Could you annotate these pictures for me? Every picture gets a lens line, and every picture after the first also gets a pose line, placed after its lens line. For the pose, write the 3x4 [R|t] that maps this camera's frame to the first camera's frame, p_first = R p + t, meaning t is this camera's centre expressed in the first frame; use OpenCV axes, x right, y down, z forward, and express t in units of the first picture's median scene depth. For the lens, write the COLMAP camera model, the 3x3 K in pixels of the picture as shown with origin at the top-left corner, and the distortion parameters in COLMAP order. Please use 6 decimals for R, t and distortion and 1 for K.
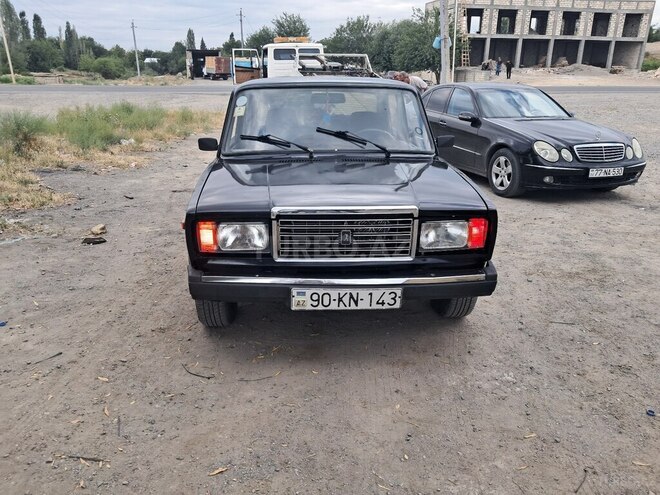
lens RADIAL K [[508.5, 0, 330.0], [0, 508.5, 247.5], [0, 0, 1]] dist [0.002803, -0.000739]
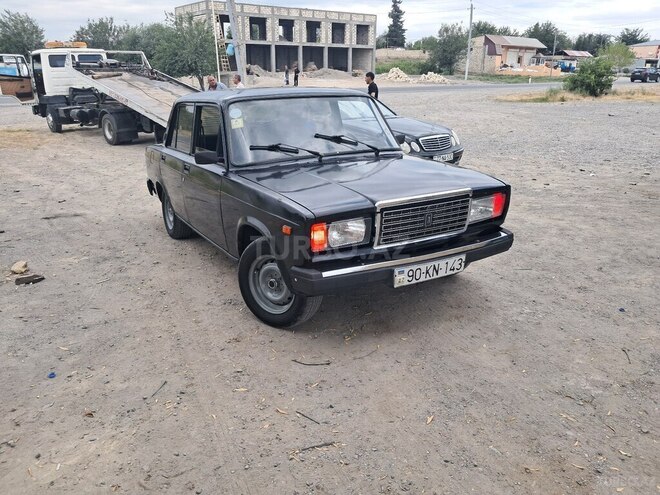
lens RADIAL K [[504.4, 0, 334.1], [0, 504.4, 244.9], [0, 0, 1]] dist [0.004375, 0.001681]
pose [[0.900418, -0.149839, 0.408407, -0.628636], [0.154137, 0.987791, 0.022580, -0.021177], [-0.406804, 0.042619, 0.912521, -0.008434]]
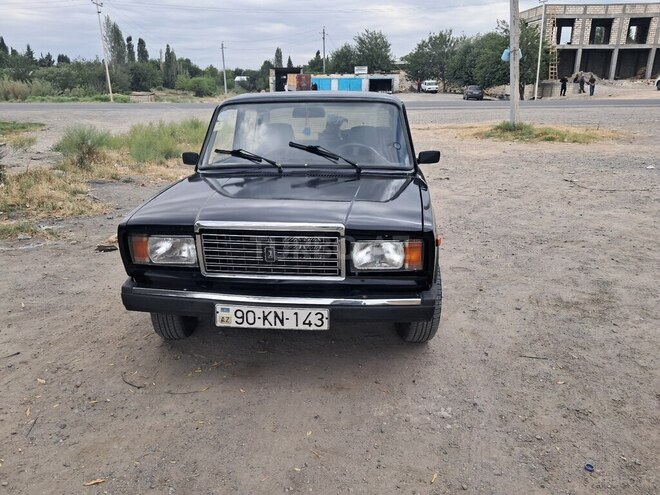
lens RADIAL K [[508.1, 0, 324.2], [0, 508.1, 250.9], [0, 0, 1]] dist [0.006012, 0.001551]
pose [[0.987336, 0.035481, -0.154626, 0.264870], [-0.038886, 0.999062, -0.019049, -0.010693], [0.153805, 0.024821, 0.987789, 0.050878]]
